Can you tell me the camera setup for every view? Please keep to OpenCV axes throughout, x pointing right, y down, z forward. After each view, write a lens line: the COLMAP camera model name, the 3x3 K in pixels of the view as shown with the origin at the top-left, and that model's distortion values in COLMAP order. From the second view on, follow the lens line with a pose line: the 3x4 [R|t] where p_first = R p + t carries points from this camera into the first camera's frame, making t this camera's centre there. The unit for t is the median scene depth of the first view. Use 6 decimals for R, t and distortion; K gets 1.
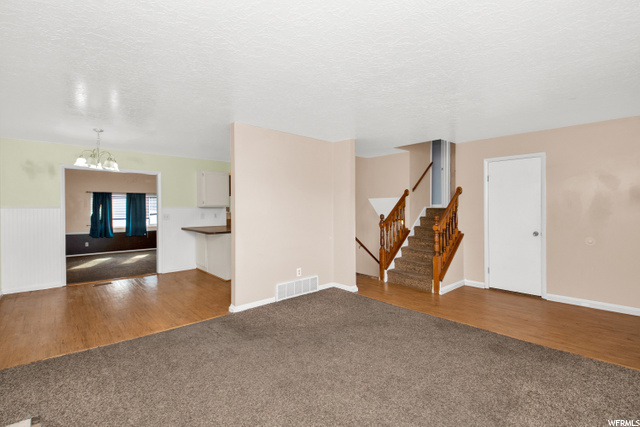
lens RADIAL K [[292.1, 0, 314.8], [0, 292.1, 213.4], [0, 0, 1]] dist [-0.013689, -0.006856]
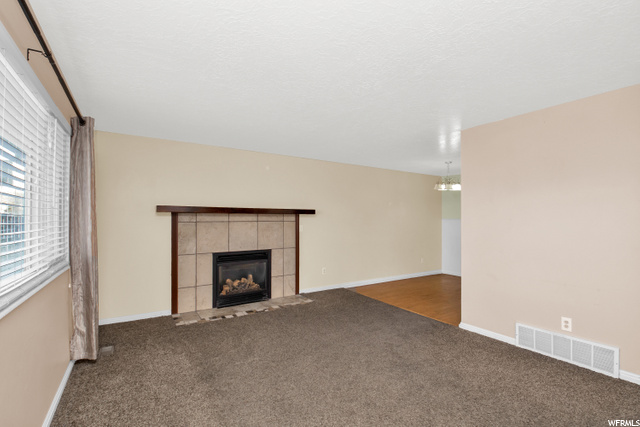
lens RADIAL K [[292.1, 0, 318.3], [0, 292.1, 216.1], [0, 0, 1]] dist [-0.013689, -0.006856]
pose [[-0.171536, -0.000870, -0.985178, 0.700135], [-0.010069, 0.999949, 0.000870, -0.027340], [0.985126, 0.010069, -0.171536, 0.632382]]
